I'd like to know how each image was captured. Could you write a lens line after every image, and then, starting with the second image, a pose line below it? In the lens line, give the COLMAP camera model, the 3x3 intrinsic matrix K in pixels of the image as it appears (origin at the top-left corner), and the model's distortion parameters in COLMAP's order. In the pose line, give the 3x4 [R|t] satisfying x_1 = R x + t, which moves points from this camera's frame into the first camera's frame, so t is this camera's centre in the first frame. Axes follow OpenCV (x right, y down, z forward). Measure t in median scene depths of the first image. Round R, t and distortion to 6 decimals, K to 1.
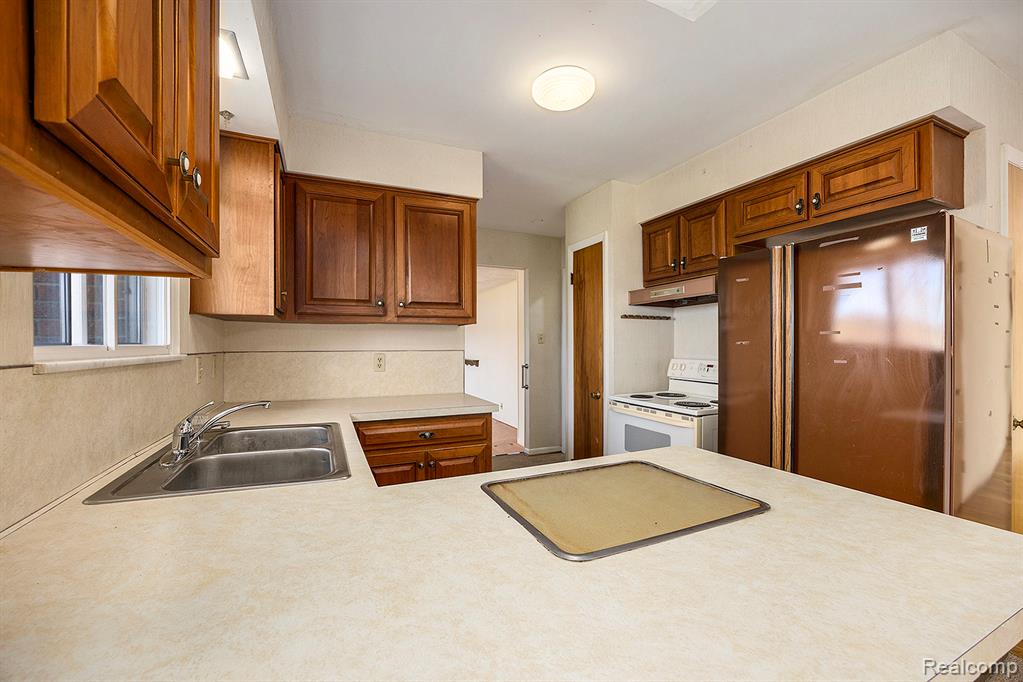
lens RADIAL K [[420.4, 0, 512.0], [0, 420.4, 340.0], [0, 0, 1]] dist [-0.021883, 0.000510]
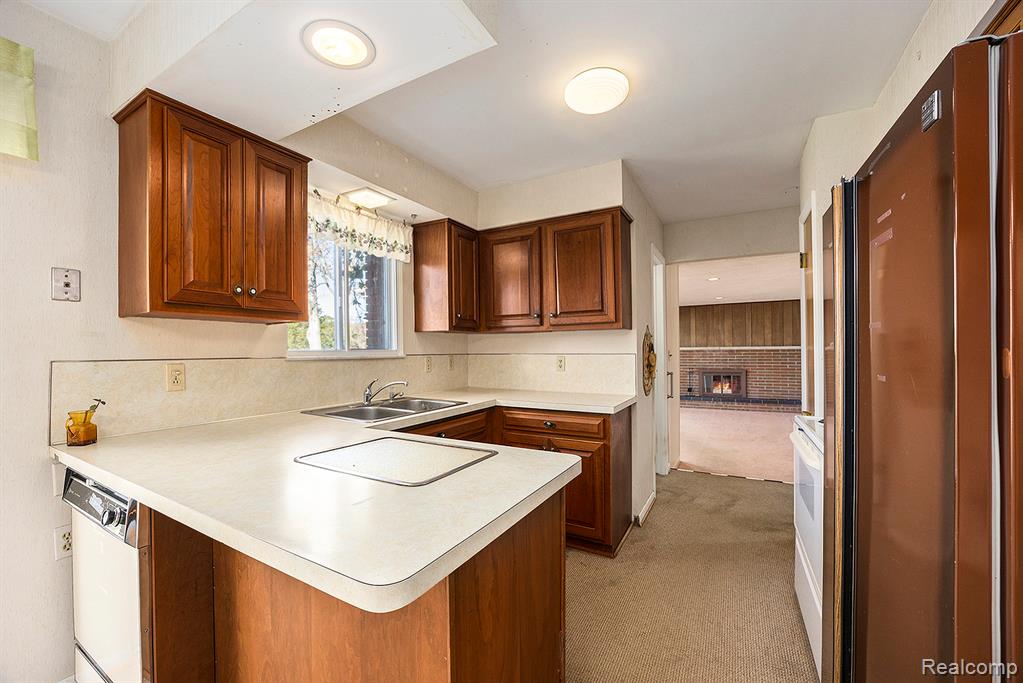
lens RADIAL K [[420.4, 0, 507.8], [0, 420.4, 347.4], [0, 0, 1]] dist [-0.021883, 0.000510]
pose [[0.585705, -0.005670, -0.810504, 0.650469], [0.012311, 0.999922, 0.001902, 0.003512], [0.810431, -0.011092, 0.585730, 0.195215]]
